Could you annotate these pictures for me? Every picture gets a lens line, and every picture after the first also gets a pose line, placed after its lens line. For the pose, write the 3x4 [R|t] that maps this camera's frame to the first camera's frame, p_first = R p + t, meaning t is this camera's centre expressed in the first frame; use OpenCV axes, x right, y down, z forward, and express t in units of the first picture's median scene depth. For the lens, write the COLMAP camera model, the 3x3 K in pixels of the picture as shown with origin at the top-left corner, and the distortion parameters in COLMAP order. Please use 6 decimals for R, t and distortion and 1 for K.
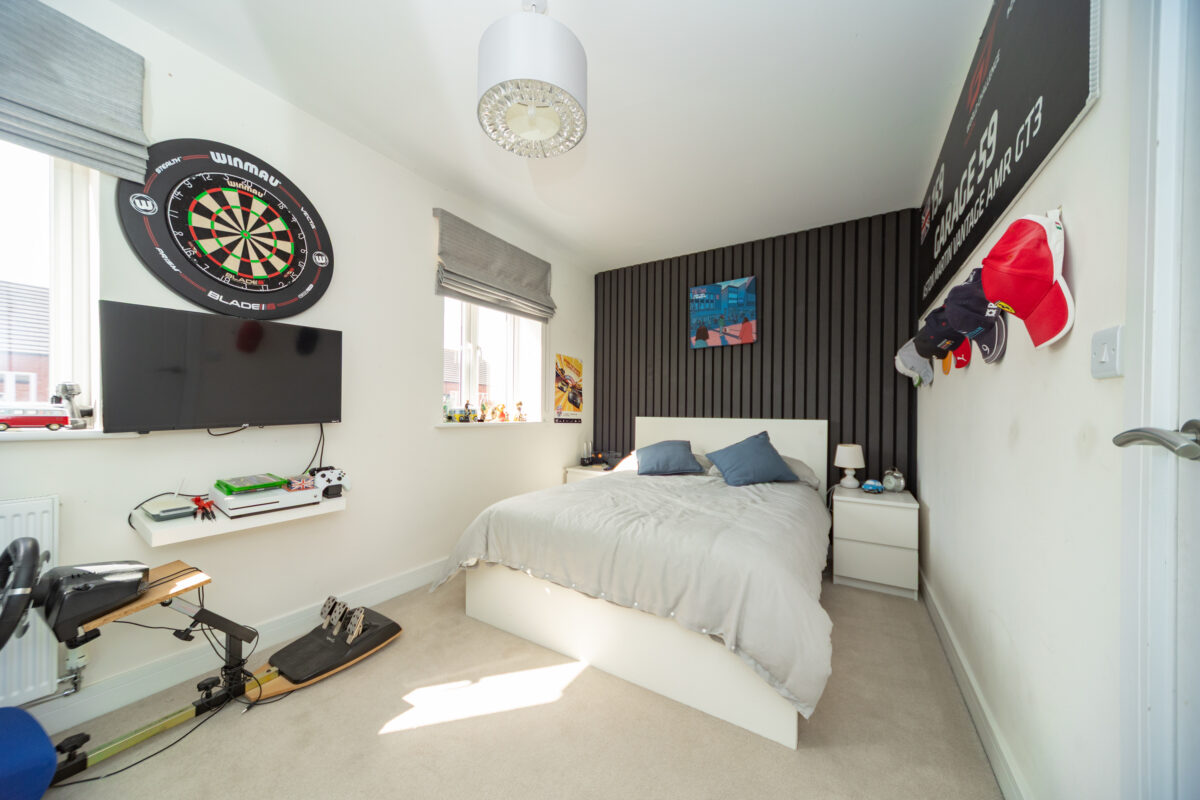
lens RADIAL K [[415.0, 0, 591.5], [0, 415.0, 412.7], [0, 0, 1]] dist [0.003284, 0.000043]
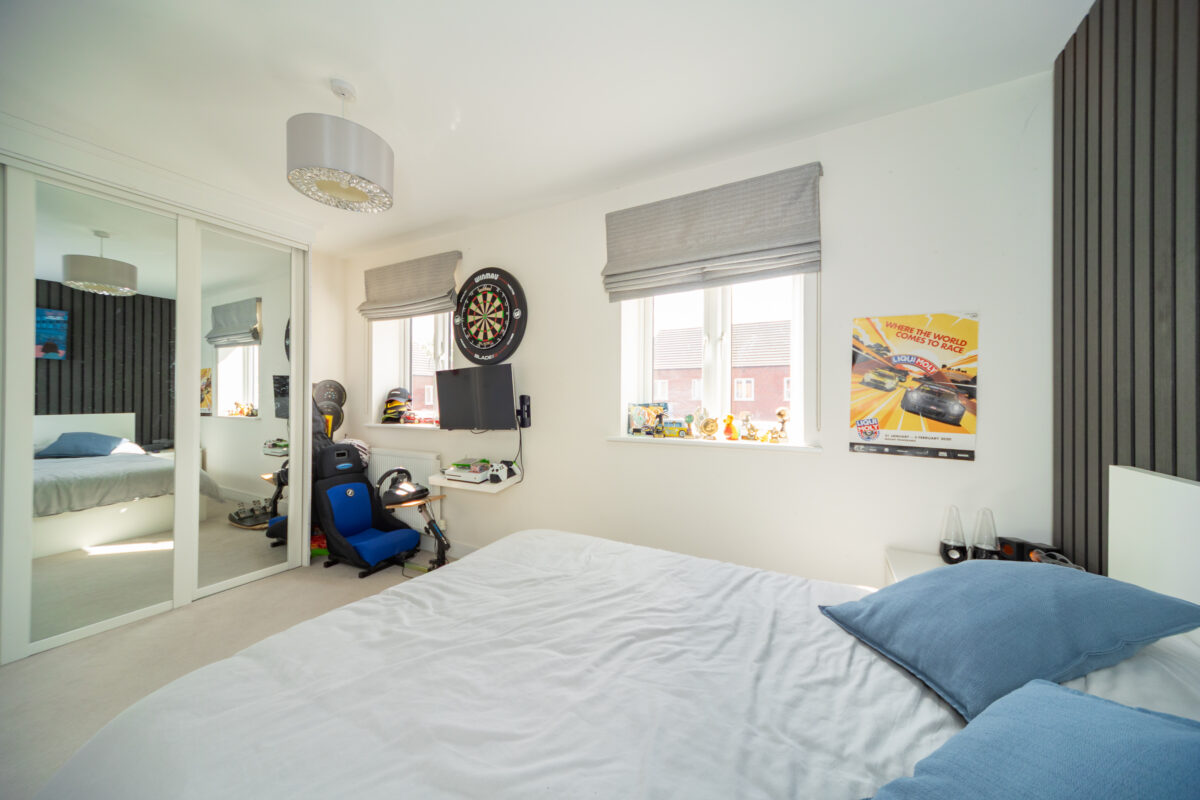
lens RADIAL K [[415.0, 0, 592.1], [0, 415.0, 393.1], [0, 0, 1]] dist [0.003284, 0.000043]
pose [[0.043358, -0.020100, -0.998857, 0.798381], [-0.000528, 0.999797, -0.020142, -0.072483], [0.999059, 0.001401, 0.043339, 1.236489]]
